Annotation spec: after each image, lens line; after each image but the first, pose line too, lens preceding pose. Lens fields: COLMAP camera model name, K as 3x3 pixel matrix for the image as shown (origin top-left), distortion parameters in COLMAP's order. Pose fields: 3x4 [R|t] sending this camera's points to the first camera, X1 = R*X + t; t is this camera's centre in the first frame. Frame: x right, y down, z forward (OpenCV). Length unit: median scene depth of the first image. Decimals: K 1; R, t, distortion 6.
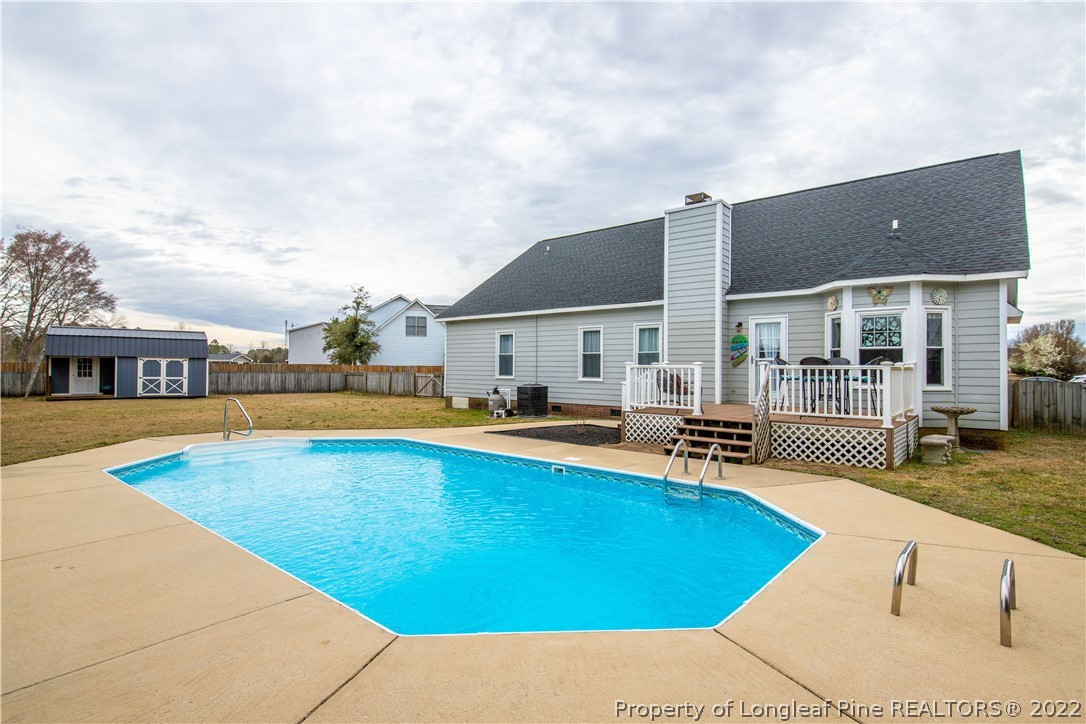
lens RADIAL K [[545.2, 0, 543.0], [0, 545.2, 362.1], [0, 0, 1]] dist [-0.000303, -0.000062]
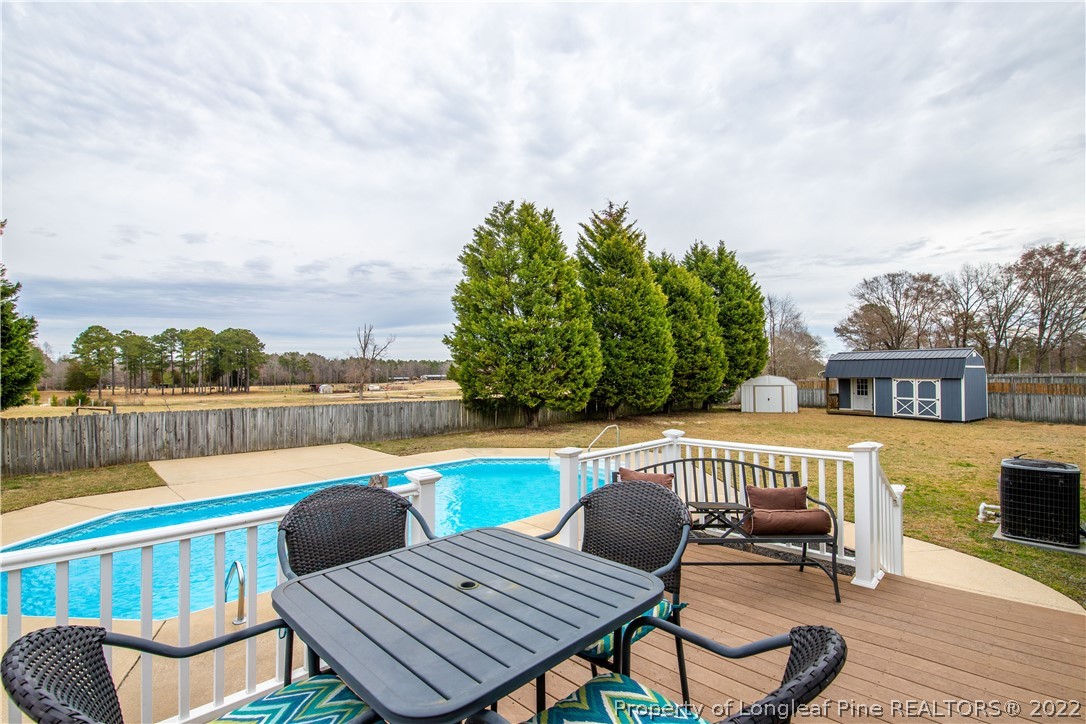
lens RADIAL K [[510.9, 0, 542.0], [0, 510.9, 364.1], [0, 0, 1]] dist [-0.003426, -0.000604]
pose [[-0.060335, -0.024240, -0.997884, 0.259576], [0.011729, 0.999619, -0.024991, -0.018362], [0.998109, -0.013212, -0.060028, 0.381840]]
